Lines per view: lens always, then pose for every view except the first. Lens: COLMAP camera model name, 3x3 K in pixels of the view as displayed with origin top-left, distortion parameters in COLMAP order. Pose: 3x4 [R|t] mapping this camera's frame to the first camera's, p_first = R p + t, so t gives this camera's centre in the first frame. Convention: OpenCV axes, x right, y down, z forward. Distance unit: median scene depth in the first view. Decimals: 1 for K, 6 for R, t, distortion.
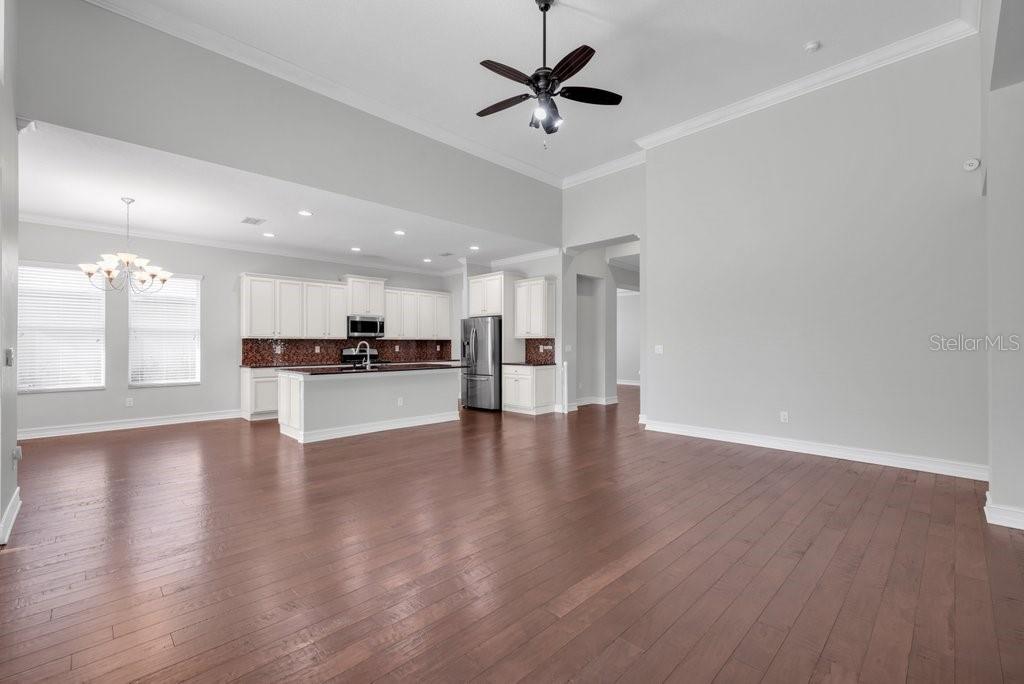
lens RADIAL K [[431.0, 0, 497.5], [0, 431.0, 342.9], [0, 0, 1]] dist [0.000245, 0.000028]
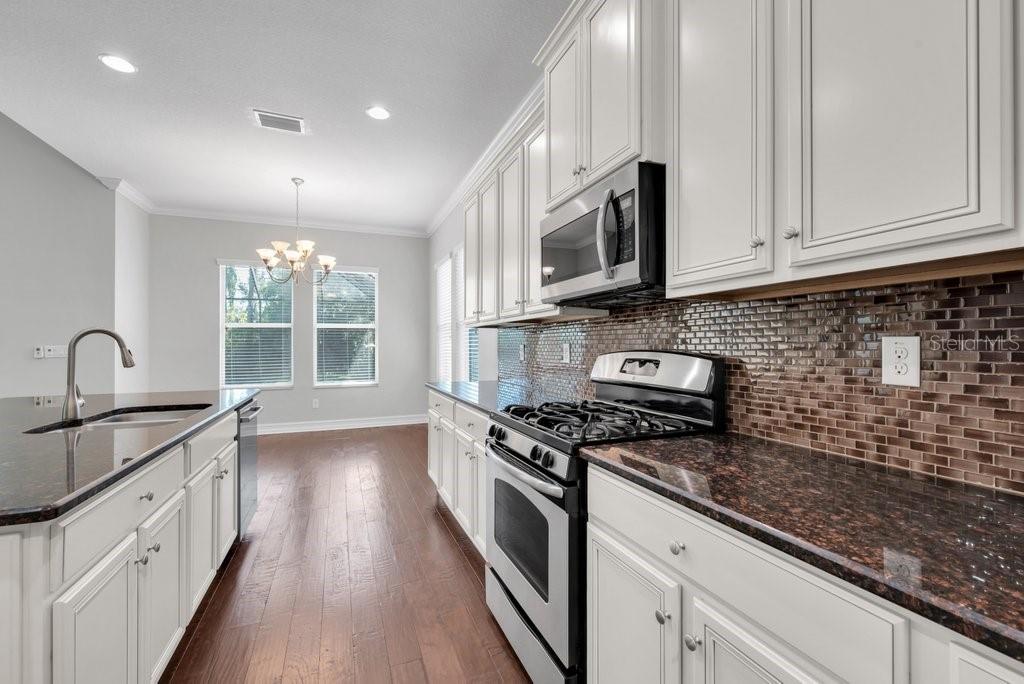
lens RADIAL K [[444.1, 0, 534.8], [0, 444.1, 348.8], [0, 0, 1]] dist [0.000298, -0.000098]
pose [[-0.330839, 0.004398, -0.943677, -0.111832], [0.003485, 0.999988, 0.003439, 0.010729], [0.943681, -0.002150, -0.330851, 1.136157]]
